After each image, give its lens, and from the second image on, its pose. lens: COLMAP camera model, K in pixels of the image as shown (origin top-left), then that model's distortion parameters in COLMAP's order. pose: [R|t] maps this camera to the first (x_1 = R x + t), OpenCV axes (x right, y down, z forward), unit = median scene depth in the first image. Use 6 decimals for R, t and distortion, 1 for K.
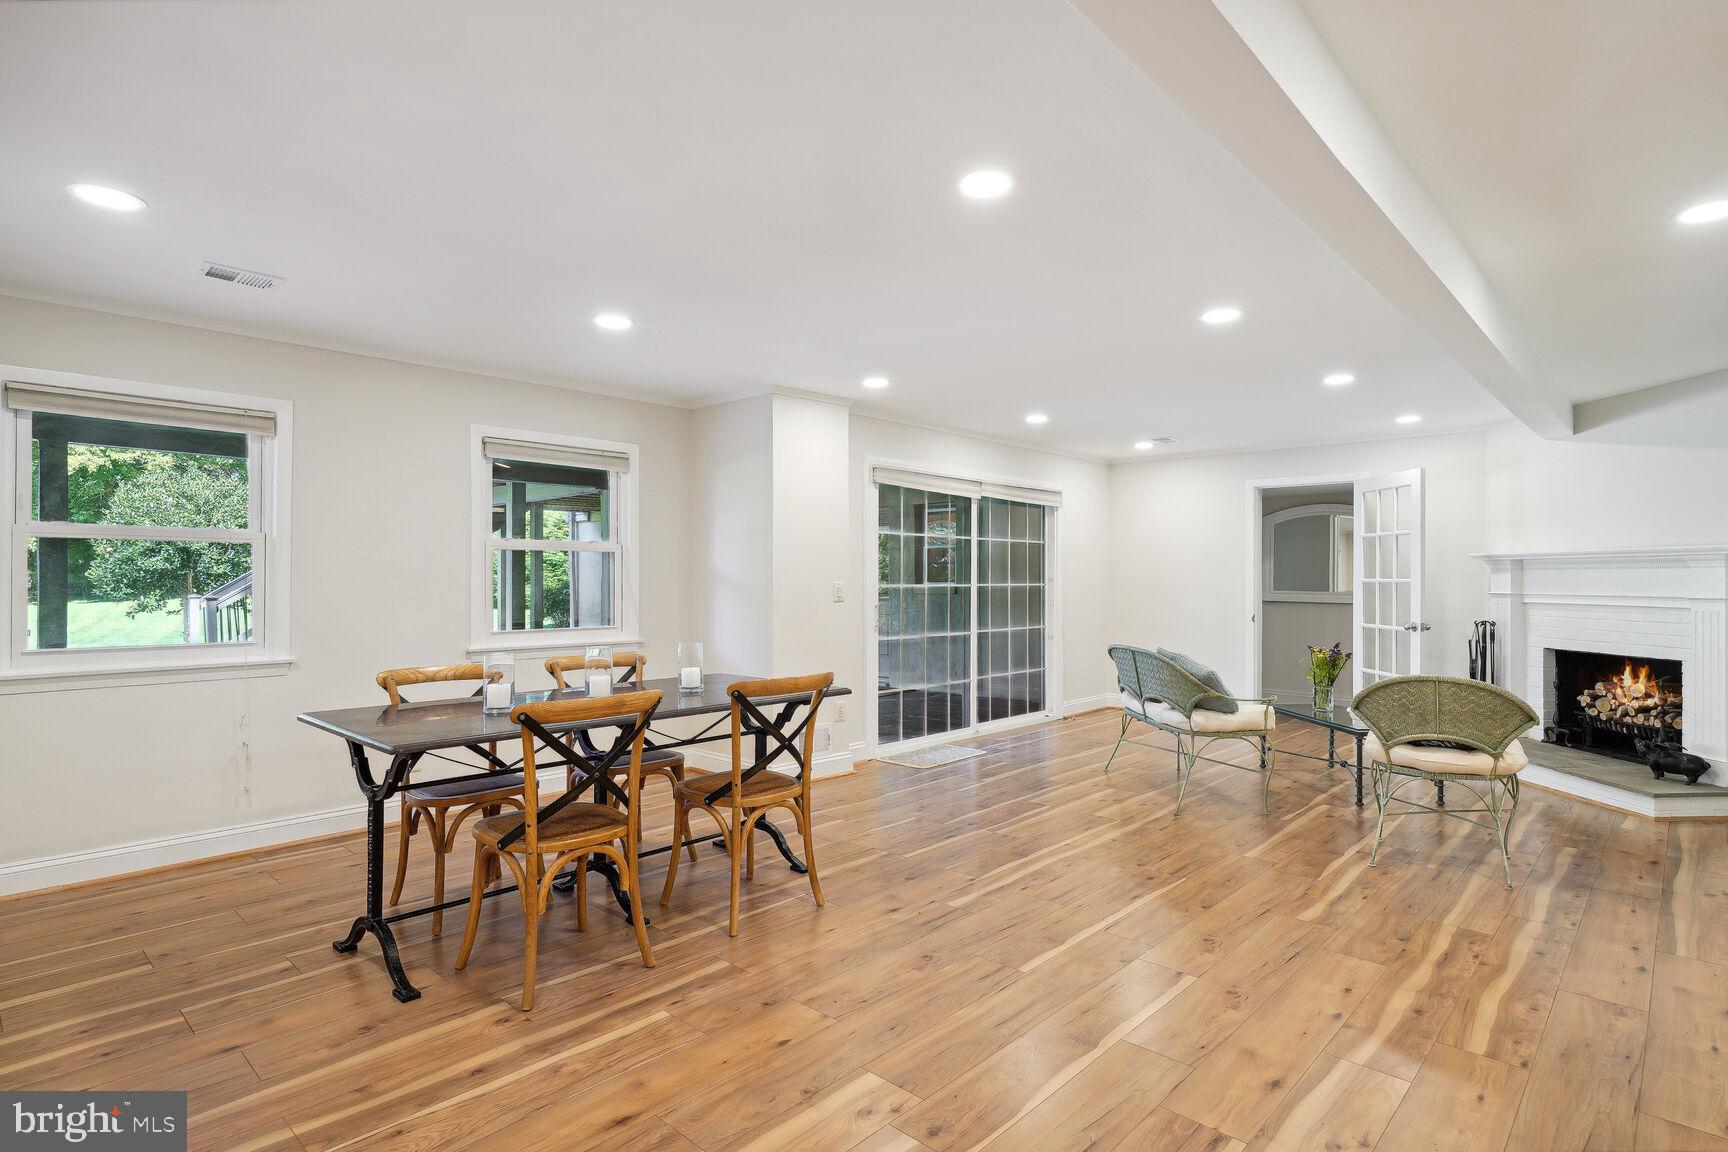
lens RADIAL K [[880.6, 0, 866.8], [0, 880.6, 574.7], [0, 0, 1]] dist [-0.004407, 0.001122]
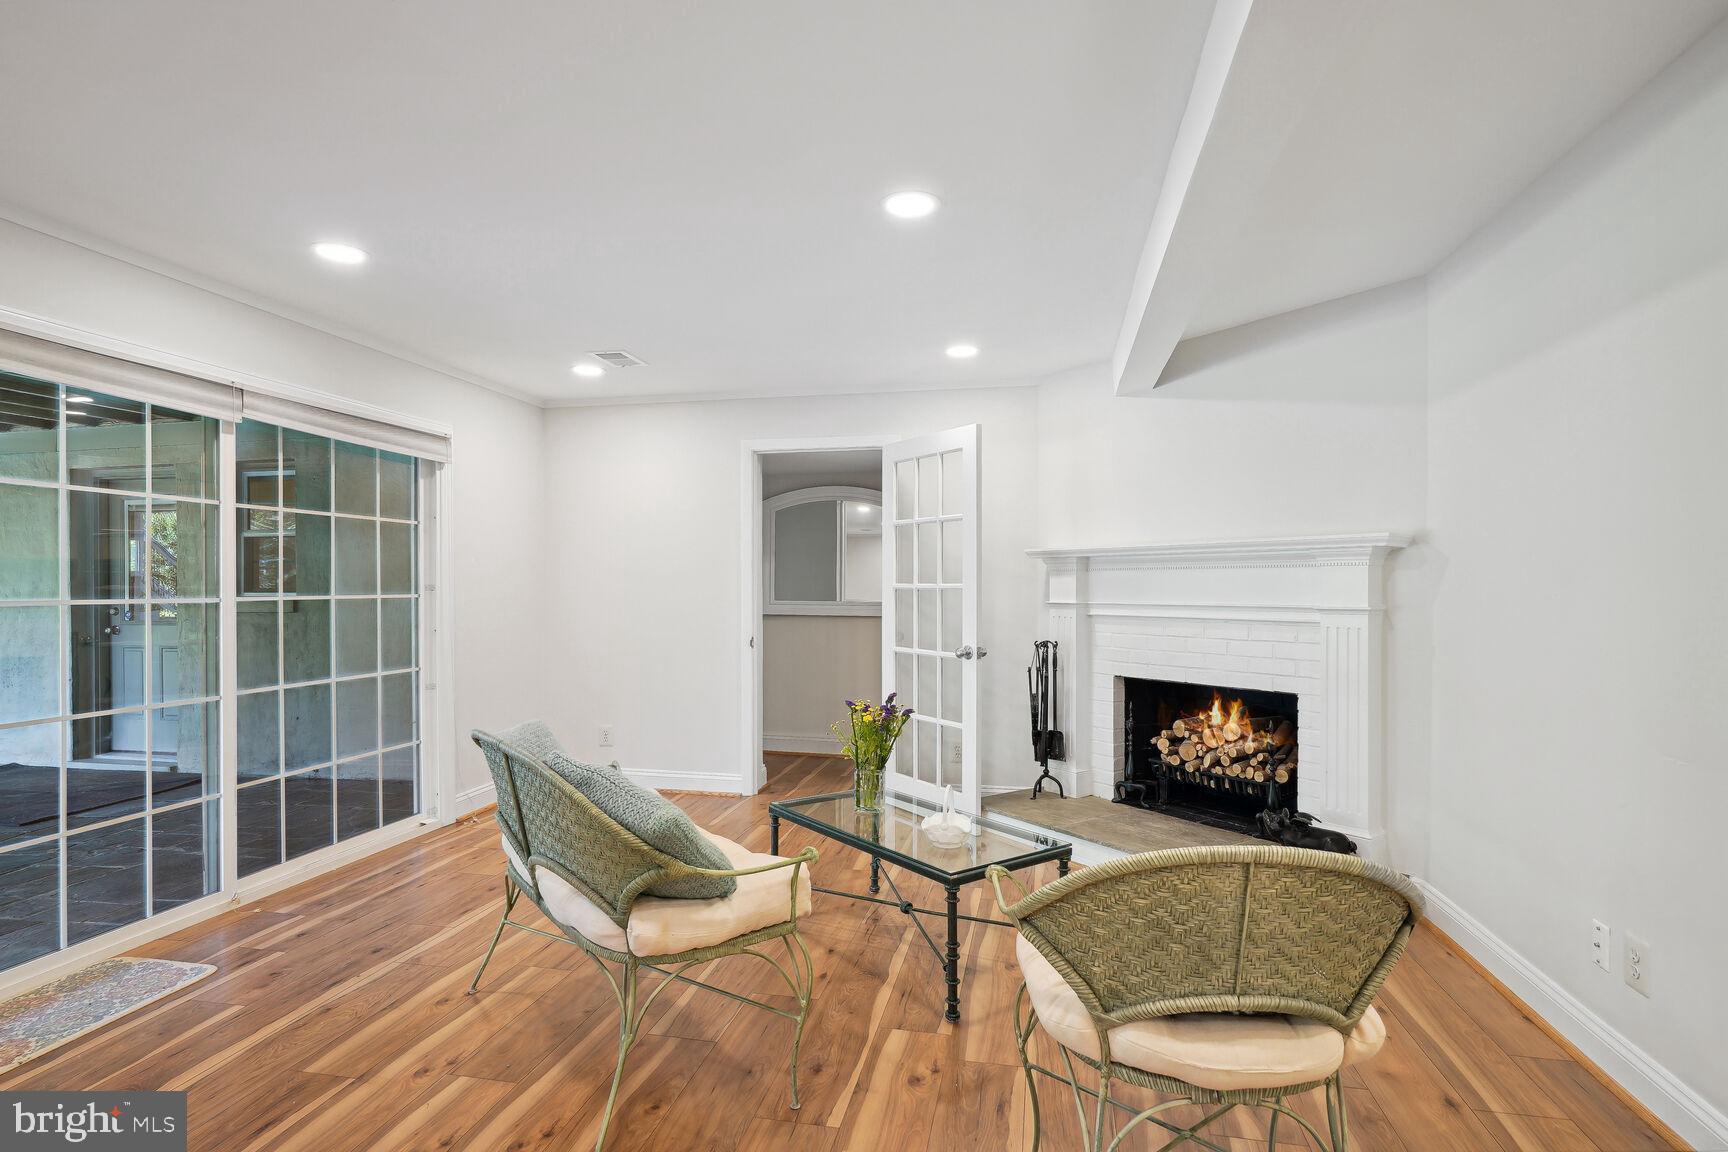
lens RADIAL K [[880.6, 0, 864.6], [0, 880.6, 581.7], [0, 0, 1]] dist [-0.004407, 0.001122]
pose [[0.850596, -0.002319, 0.525815, 0.200289], [0.002348, 0.999997, 0.000612, 0.002770], [-0.525815, 0.000714, 0.850599, 0.482031]]
